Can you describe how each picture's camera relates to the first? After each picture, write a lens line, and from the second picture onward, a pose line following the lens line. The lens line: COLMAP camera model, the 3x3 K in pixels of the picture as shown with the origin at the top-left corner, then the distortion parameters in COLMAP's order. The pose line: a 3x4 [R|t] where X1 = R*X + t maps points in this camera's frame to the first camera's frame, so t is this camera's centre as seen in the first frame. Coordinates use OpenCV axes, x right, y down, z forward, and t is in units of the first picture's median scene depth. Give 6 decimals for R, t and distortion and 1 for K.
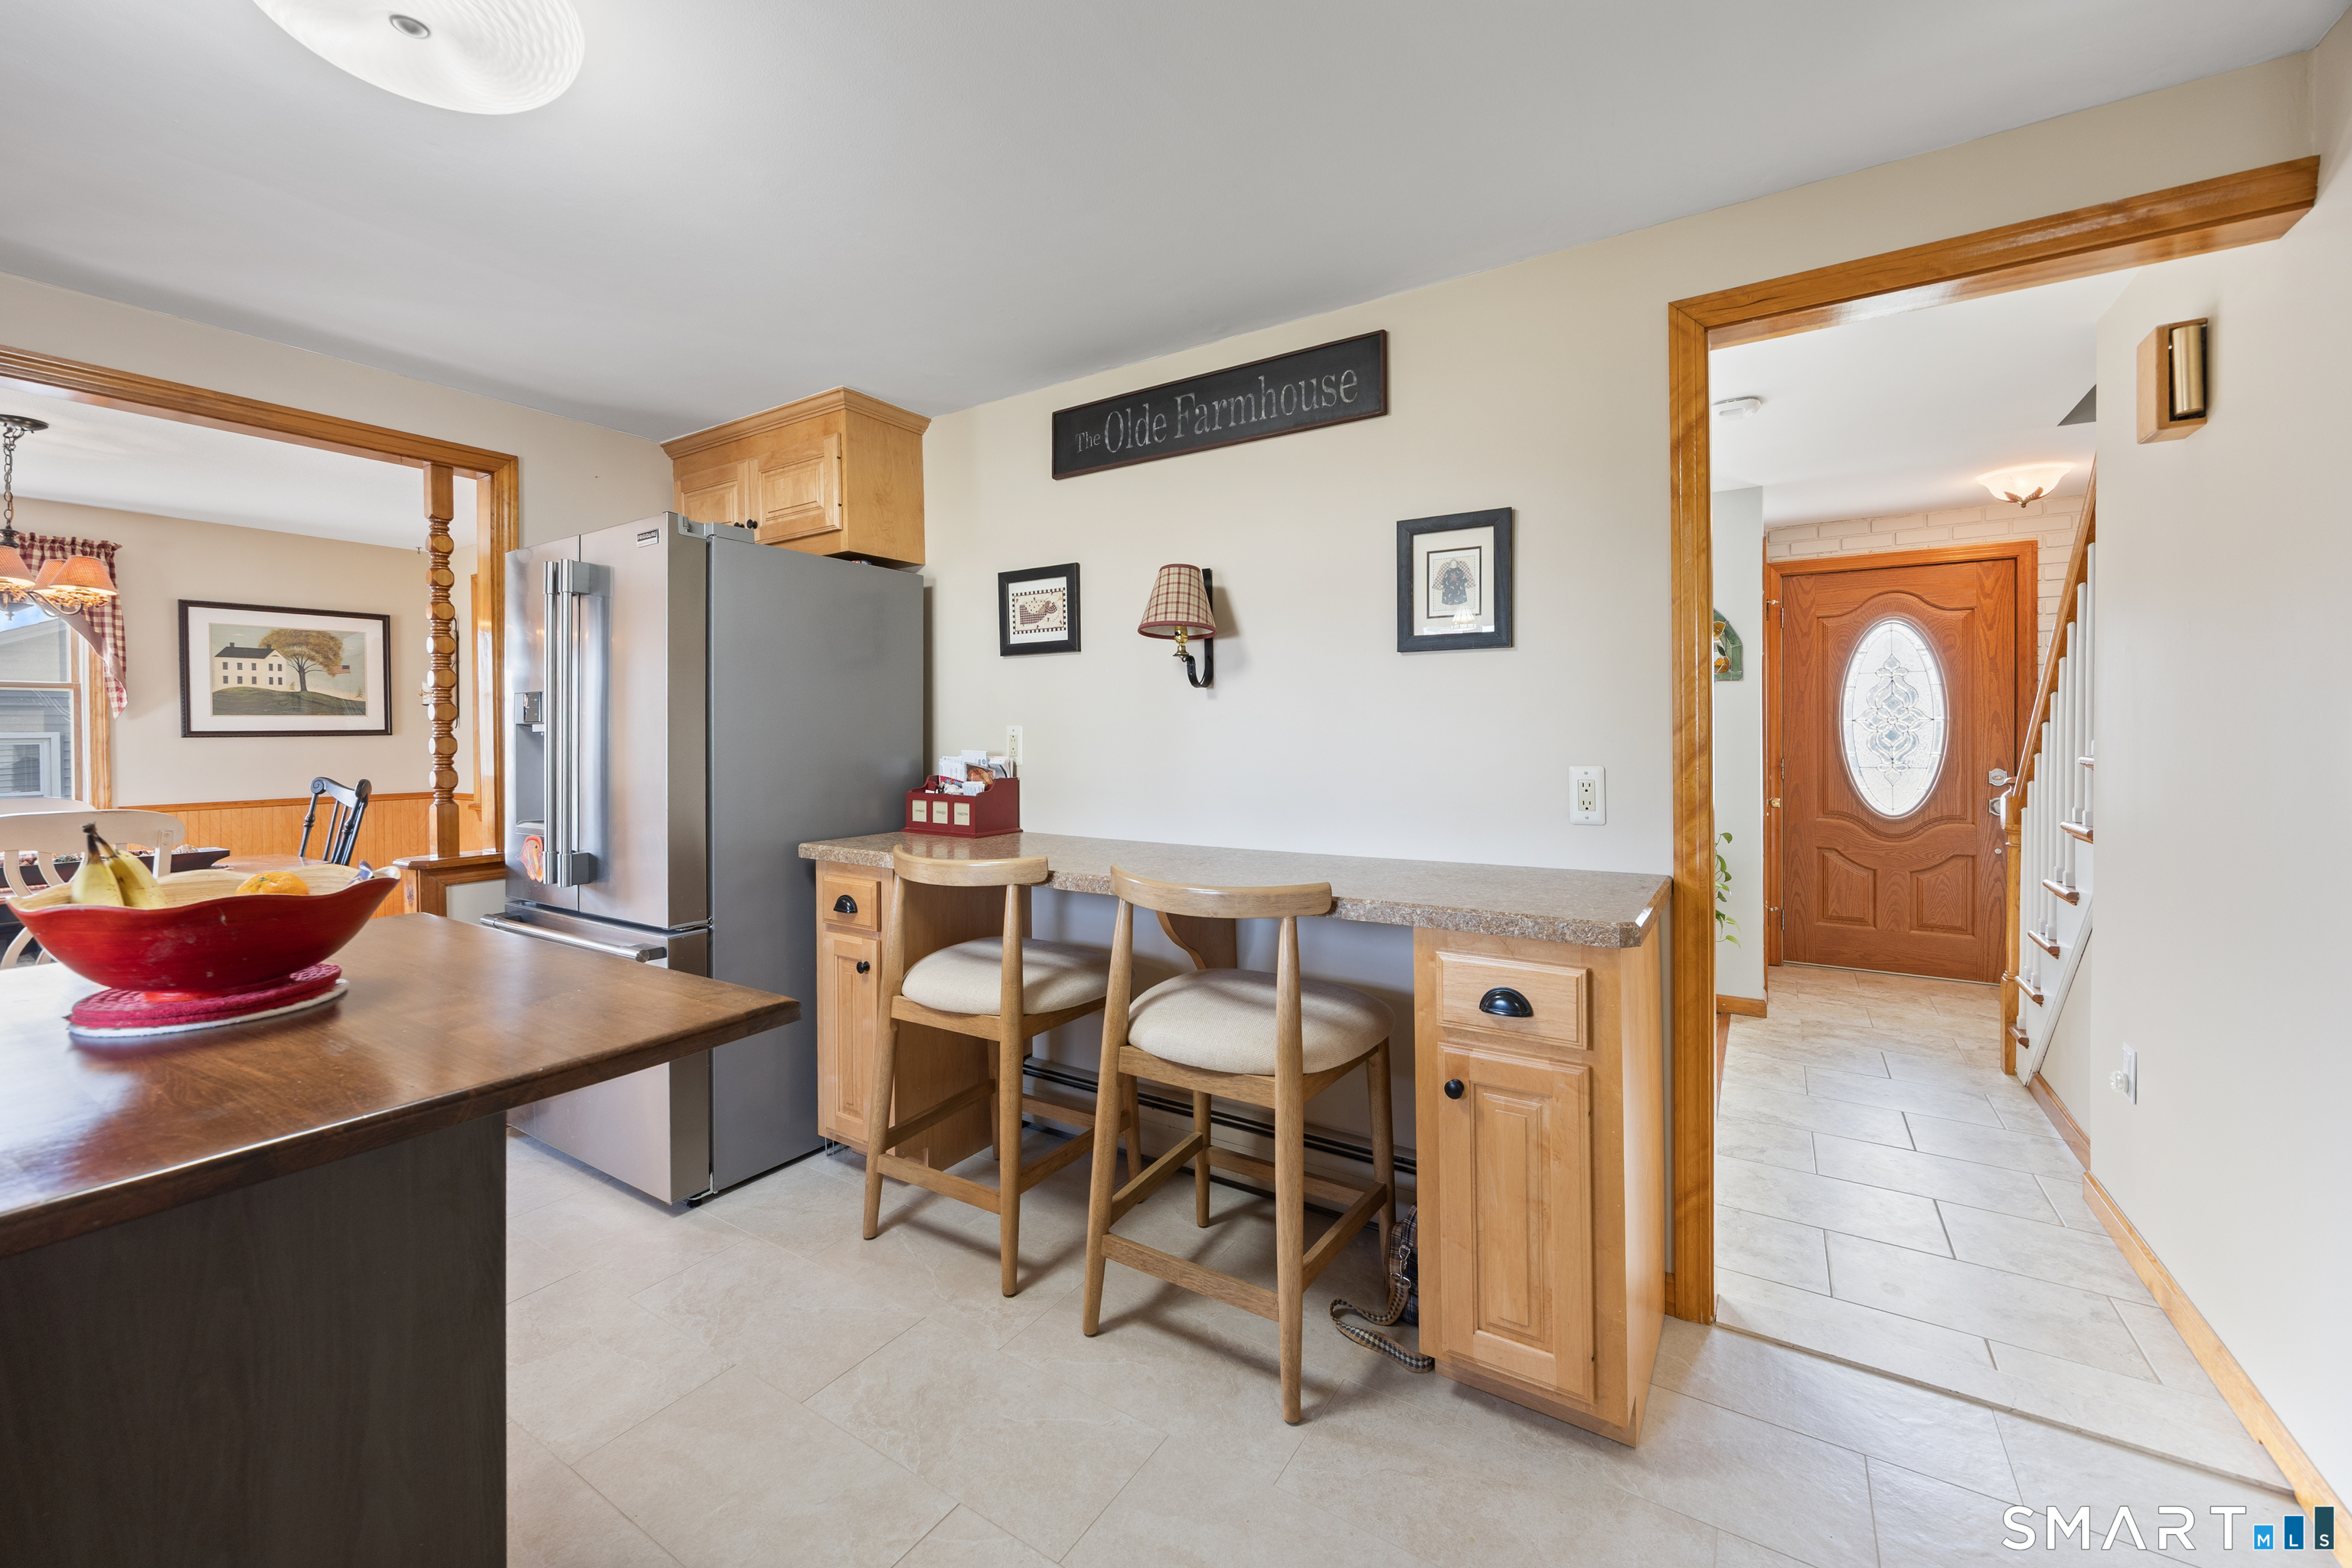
lens RADIAL K [[928.7, 0, 1178.9], [0, 928.7, 736.1], [0, 0, 1]] dist [-0.013021, -0.000068]
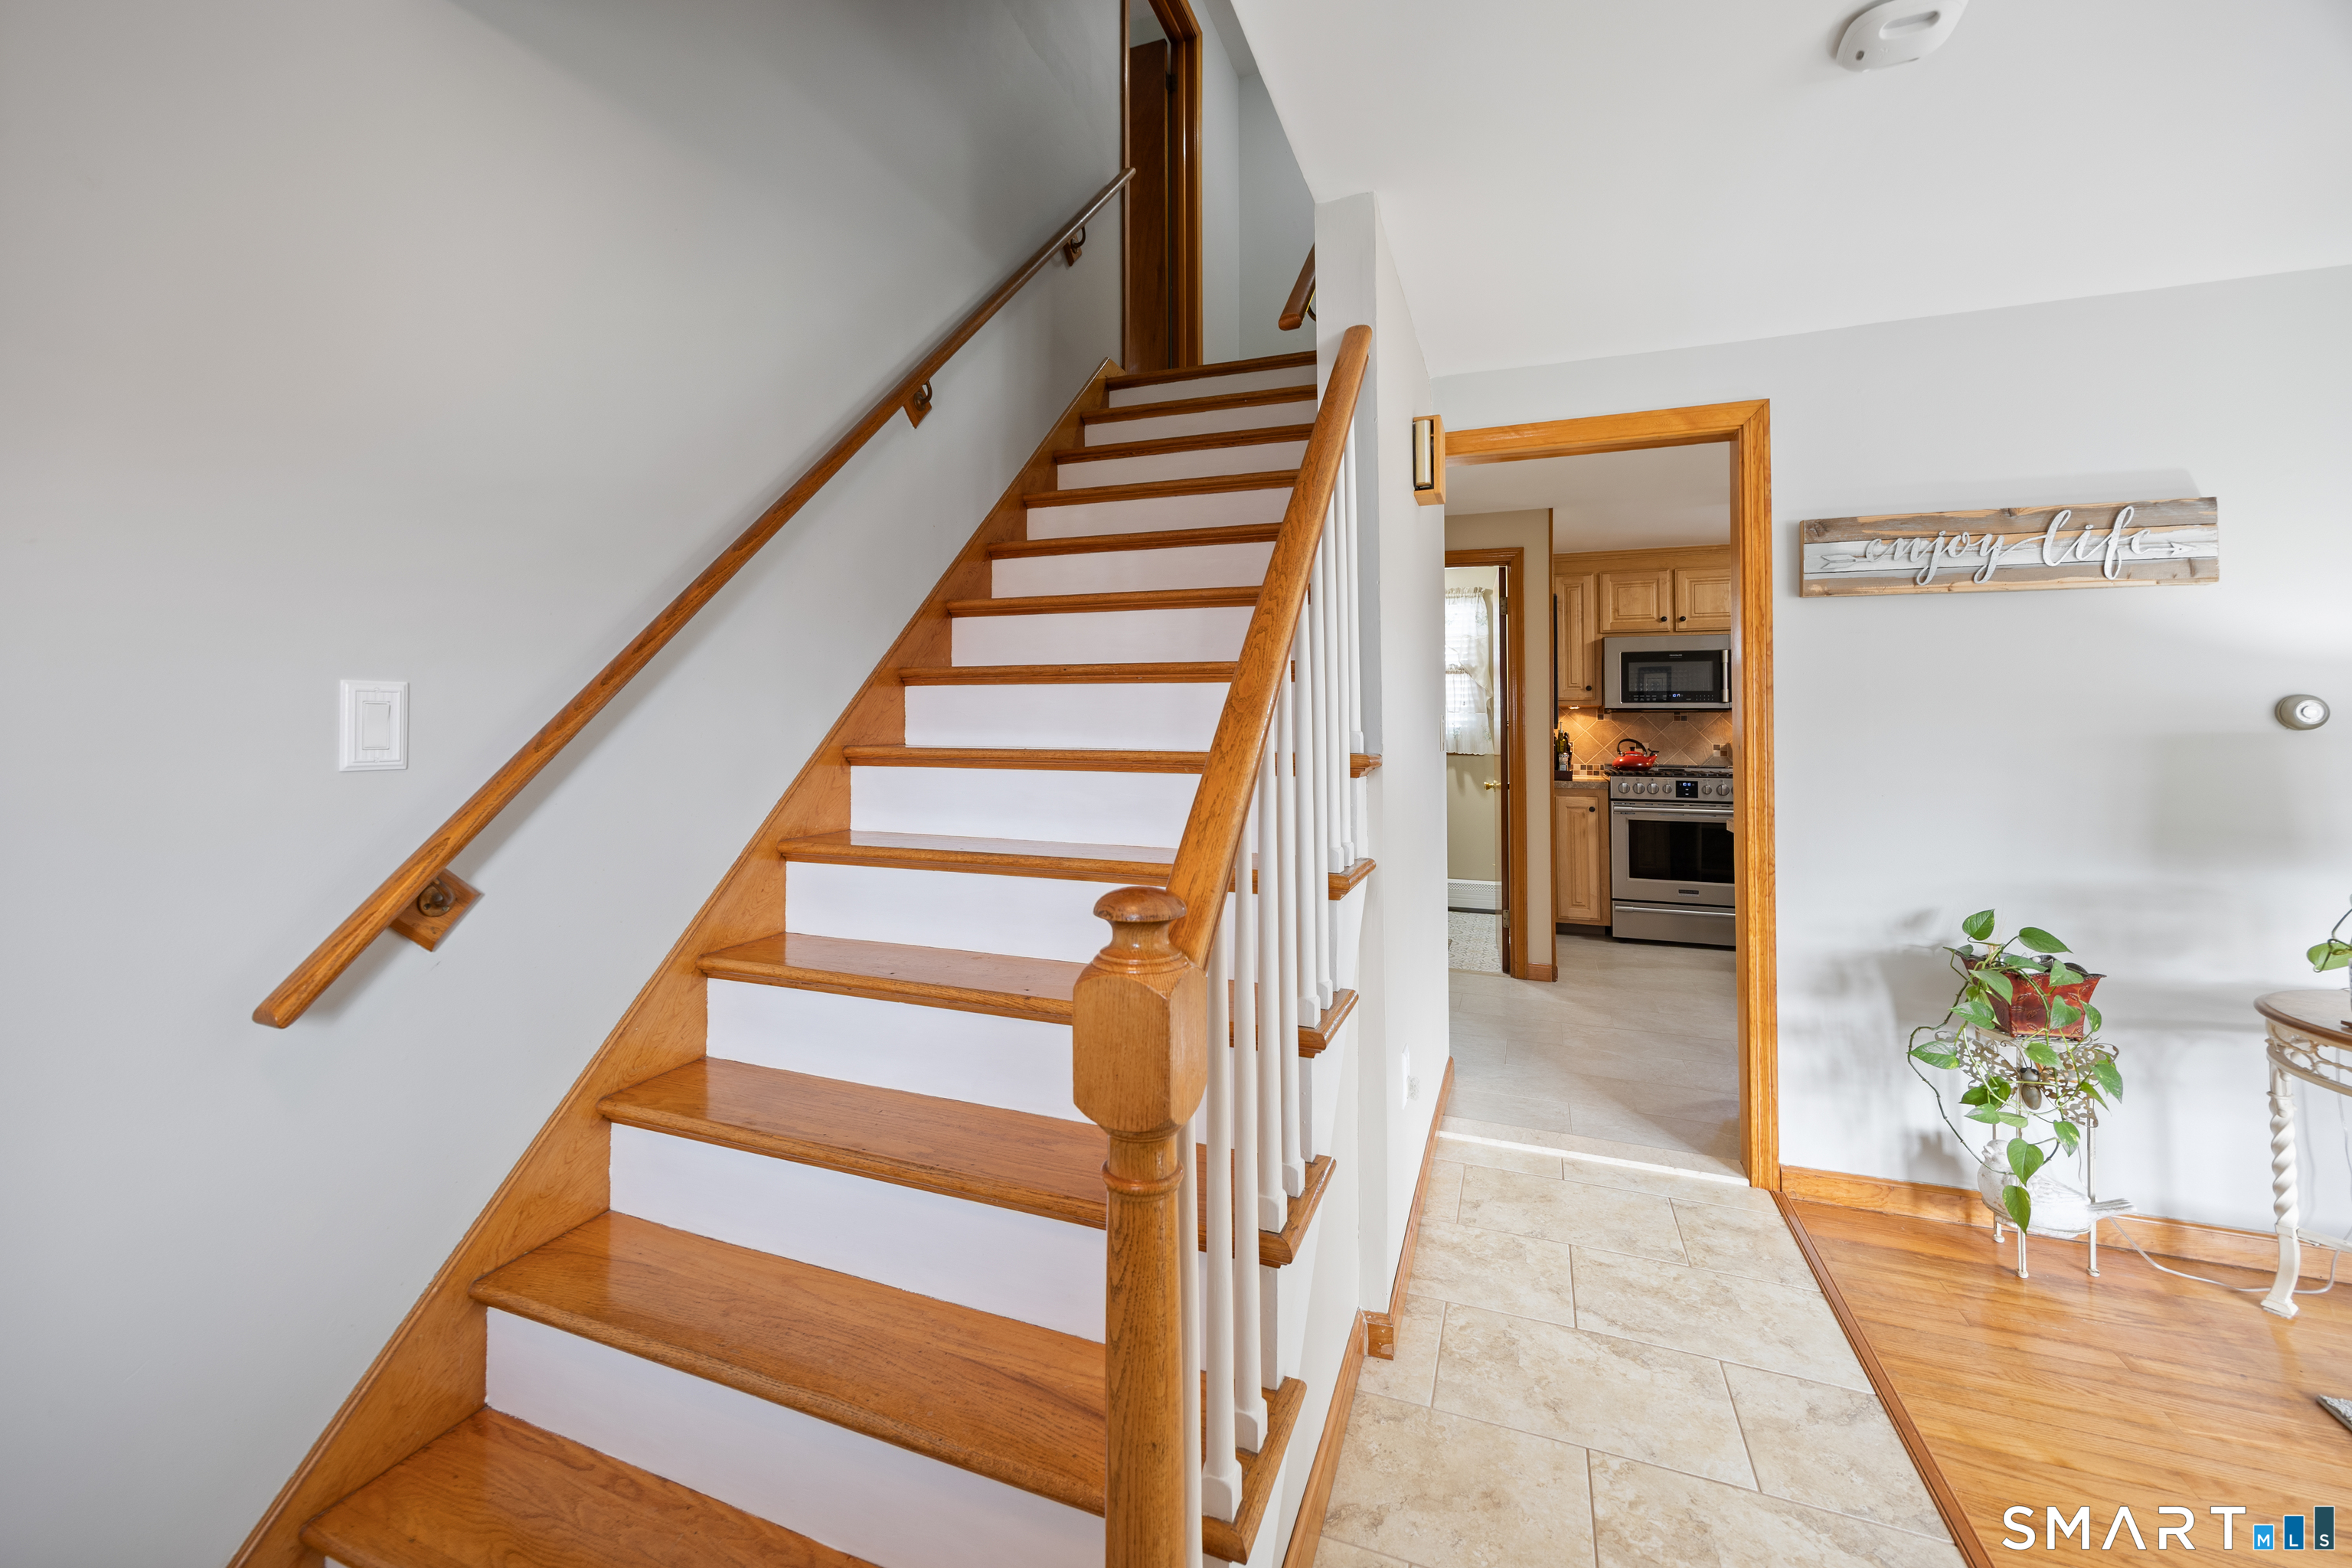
lens RADIAL K [[931.3, 0, 1160.1], [0, 931.3, 703.0], [0, 0, 1]] dist [-0.000443, 0.000048]
pose [[-0.981907, -0.000167, -0.189364, 0.770380], [0.003994, 0.999759, -0.021590, -0.008242], [0.189322, -0.021956, -0.981670, 1.004083]]
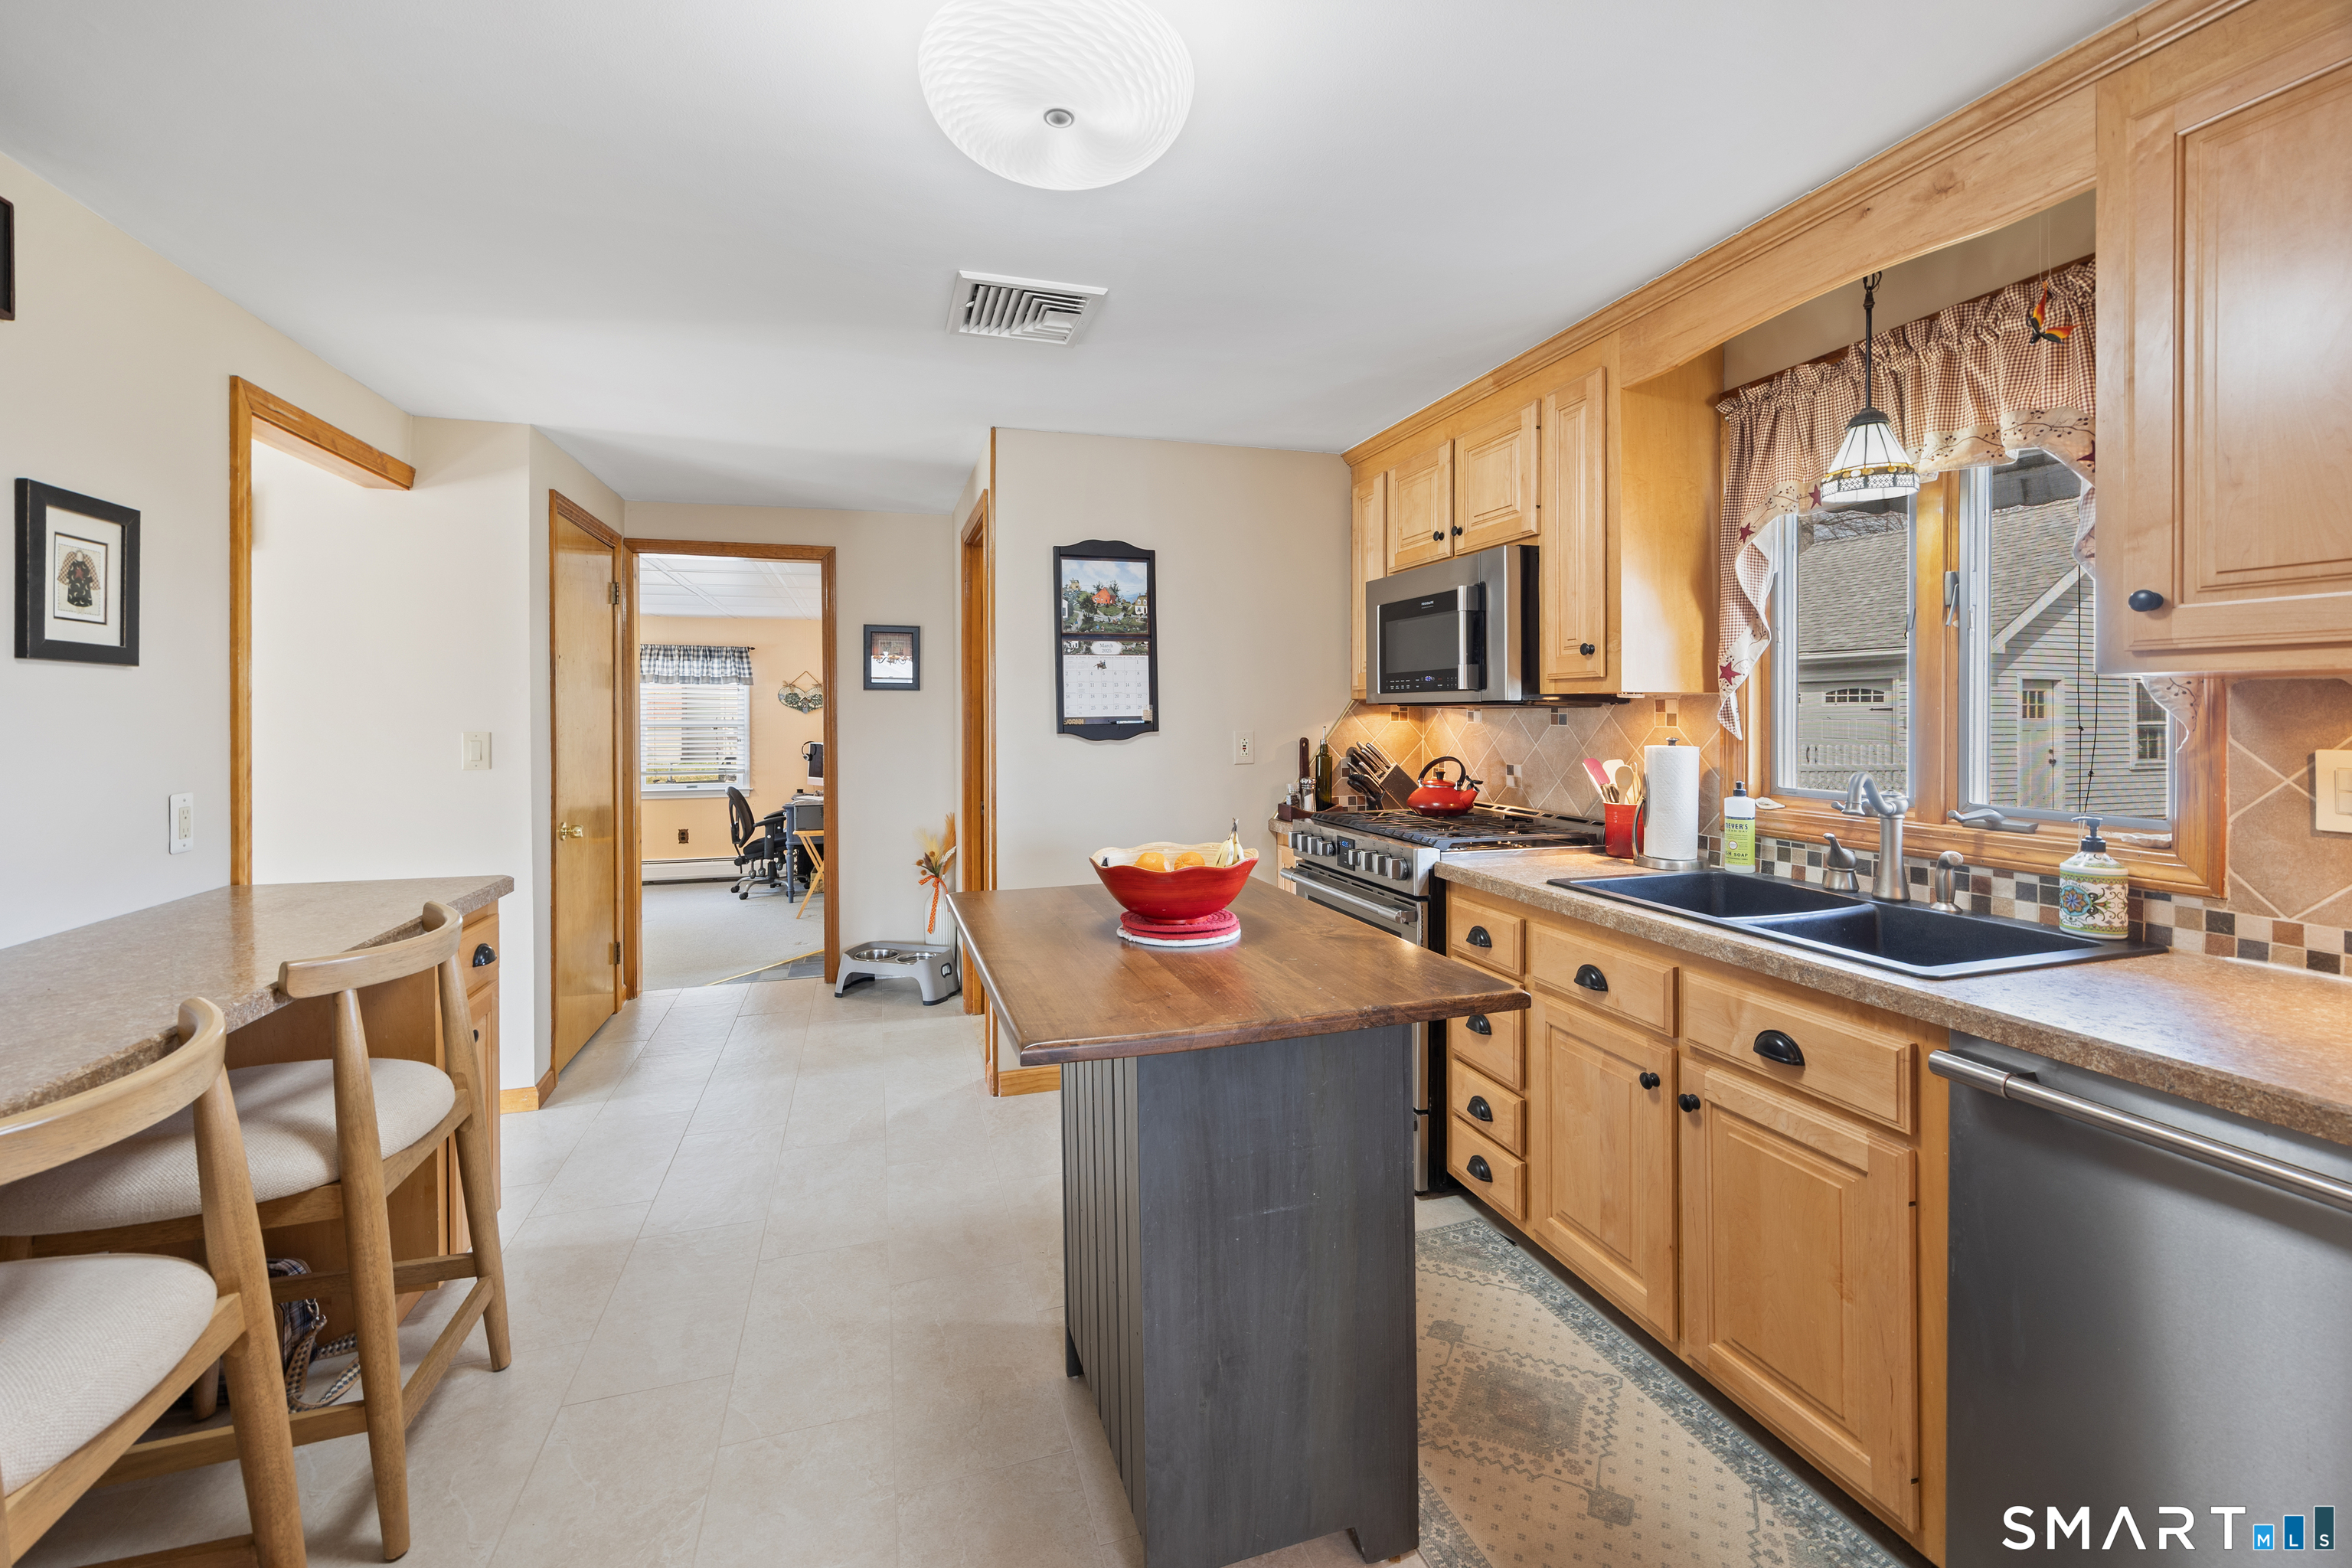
lens RADIAL K [[943.1, 0, 1168.9], [0, 943.1, 721.1], [0, 0, 1]] dist [-0.000323, 0.000031]
pose [[-0.764538, 0.002510, 0.644574, -0.495703], [0.009893, 0.999920, 0.007840, -0.019695], [-0.644503, 0.012370, -0.764502, 0.525115]]
